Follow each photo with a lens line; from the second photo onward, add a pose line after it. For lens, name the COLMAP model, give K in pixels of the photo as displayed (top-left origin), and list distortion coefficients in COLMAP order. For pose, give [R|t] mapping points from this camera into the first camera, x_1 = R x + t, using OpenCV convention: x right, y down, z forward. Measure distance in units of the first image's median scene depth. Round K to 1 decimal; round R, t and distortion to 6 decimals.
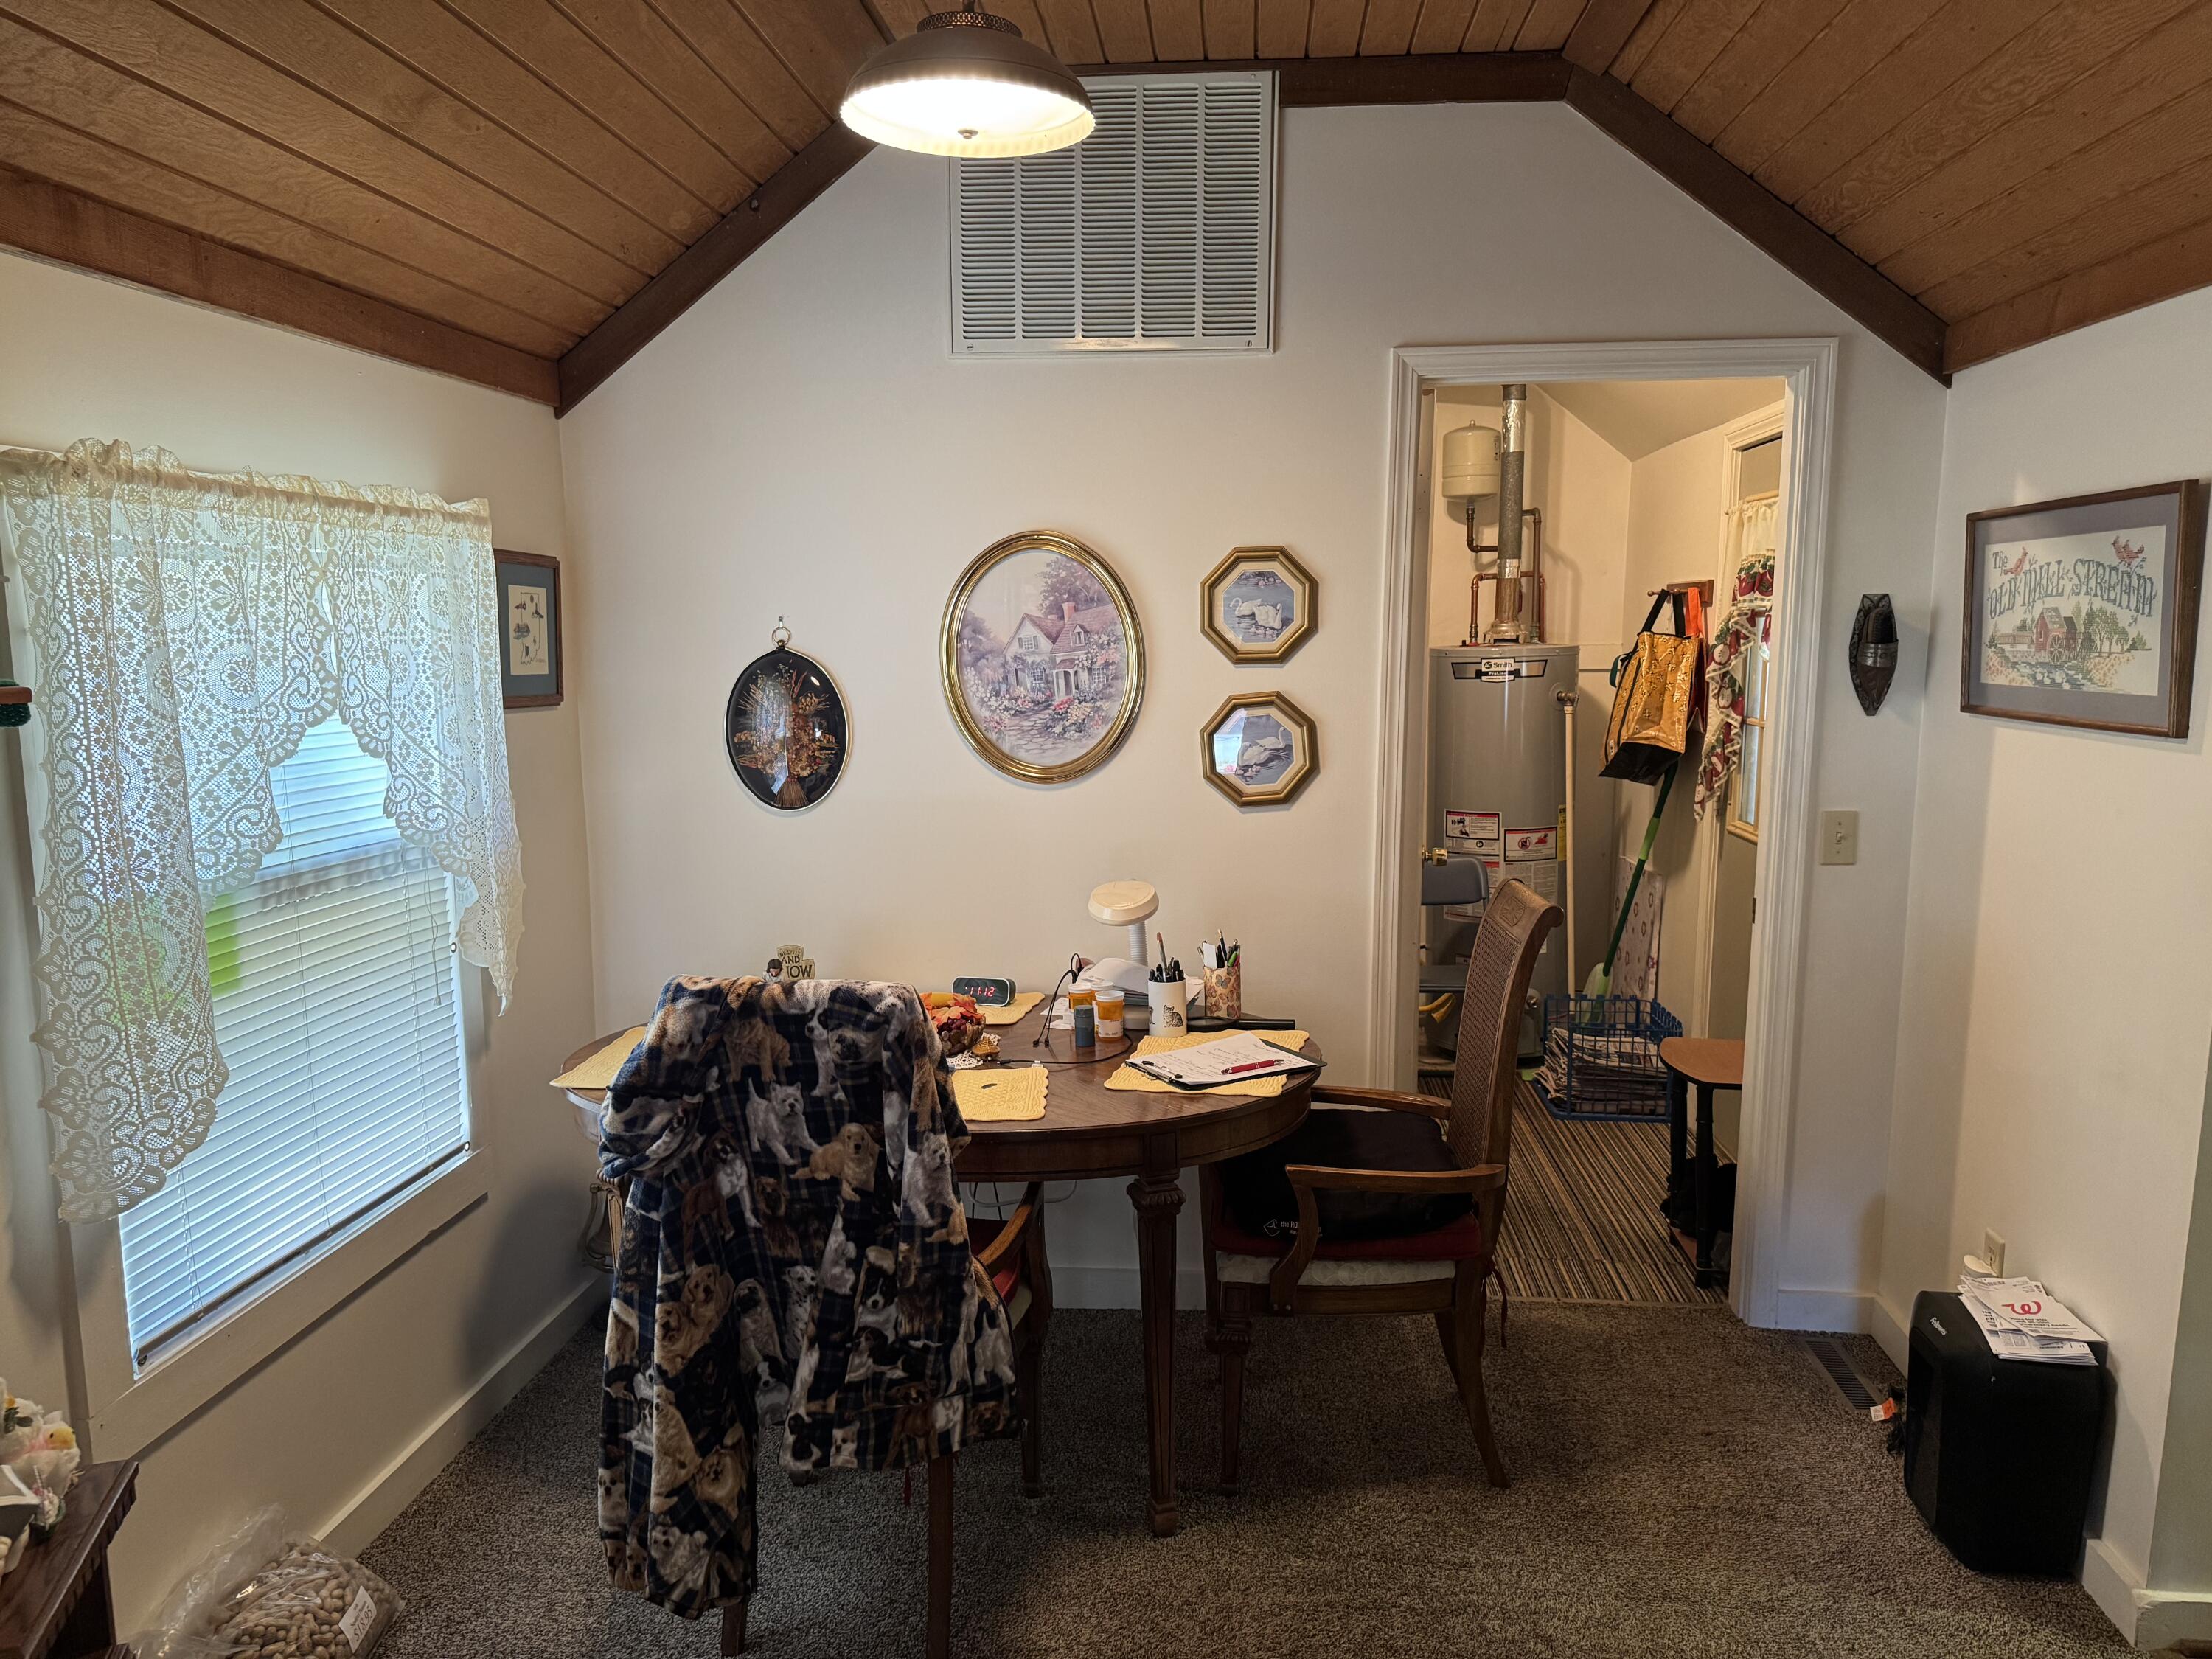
lens RADIAL K [[1548.3, 0, 1055.5], [0, 1548.3, 836.2], [0, 0, 1]] dist [0.062540, -0.065768]
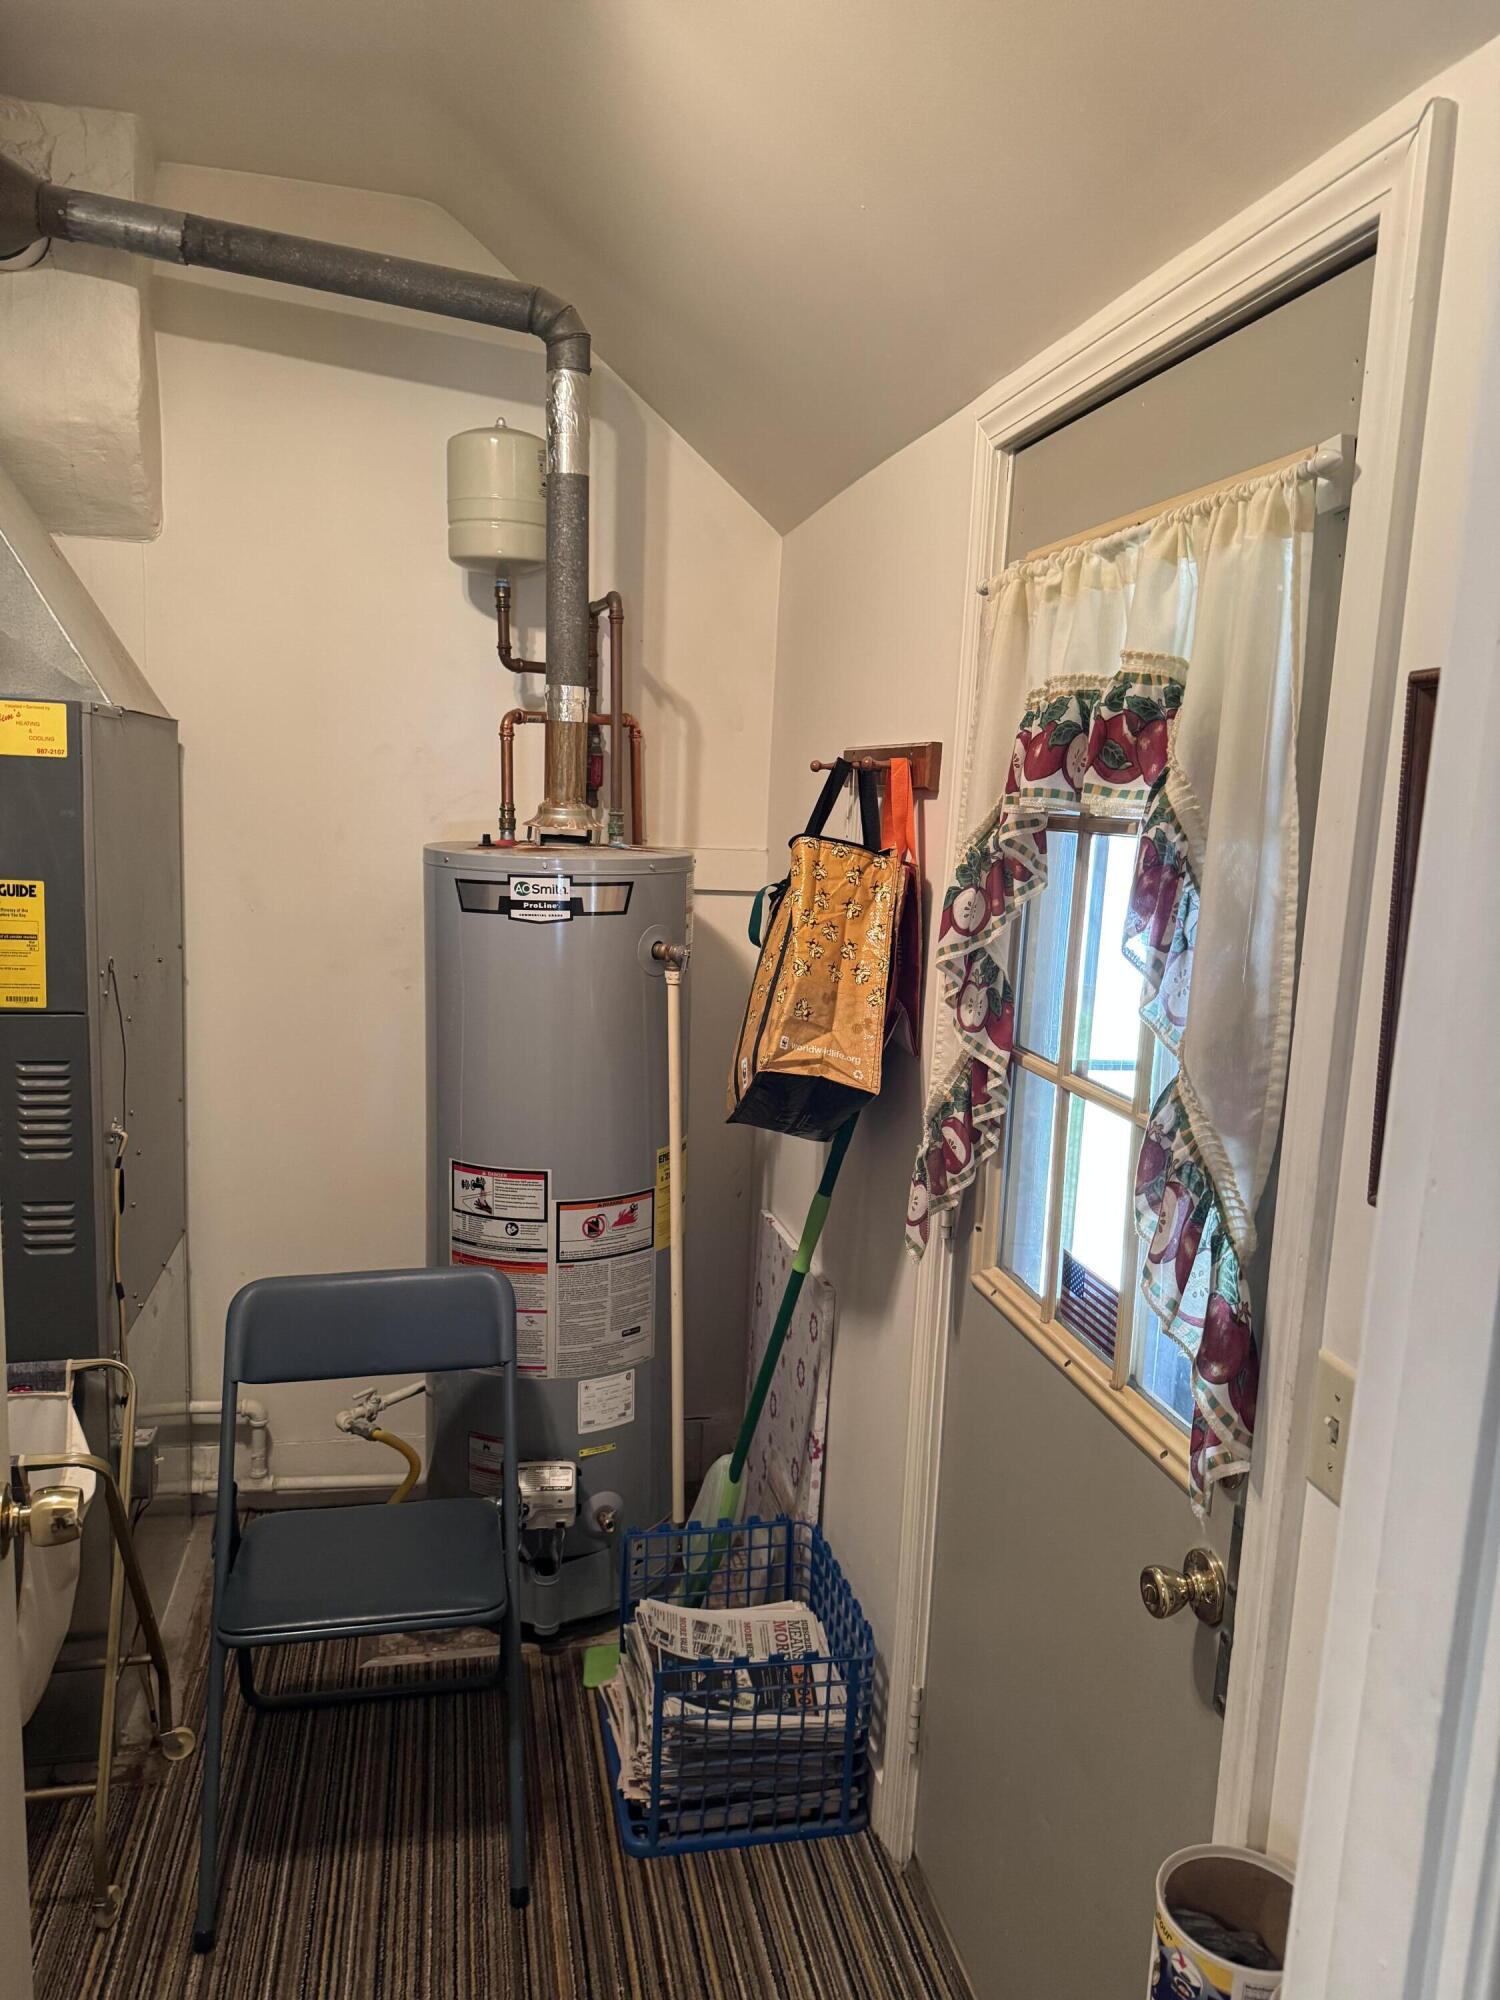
lens RADIAL K [[1399.9, 0, 760.3], [0, 1399.9, 1004.8], [0, 0, 1]] dist [0.062540, -0.065768]
pose [[0.943379, -0.002603, 0.331707, 0.199050], [-0.004062, 0.999804, 0.019398, -0.081156], [-0.331692, -0.019647, 0.943183, 0.538608]]
